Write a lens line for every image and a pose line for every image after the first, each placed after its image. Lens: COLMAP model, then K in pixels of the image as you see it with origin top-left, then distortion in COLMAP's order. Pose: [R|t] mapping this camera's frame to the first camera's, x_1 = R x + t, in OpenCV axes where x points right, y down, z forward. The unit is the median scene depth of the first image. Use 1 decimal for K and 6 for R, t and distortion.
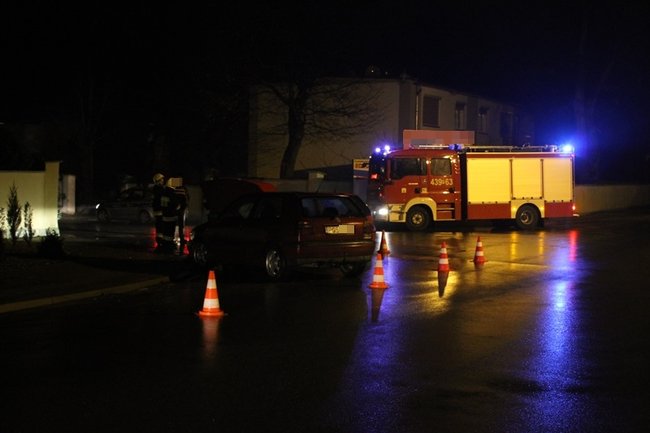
lens RADIAL K [[863.8, 0, 325.3], [0, 863.8, 216.4], [0, 0, 1]] dist [-0.012428, 0.000000]
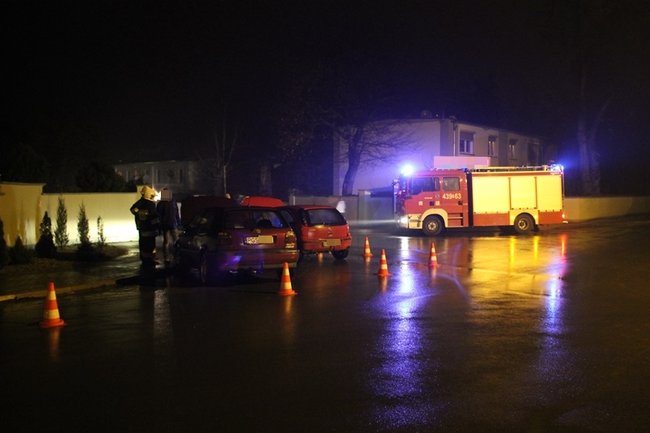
lens RADIAL K [[606.5, 0, 324.8], [0, 606.5, 215.5], [0, 0, 1]] dist [-0.091227, 0.000000]
pose [[0.985550, -0.009792, -0.169102, 0.099445], [0.007601, 0.999879, -0.013596, -0.001741], [0.169215, 0.012114, 0.985505, 0.108180]]
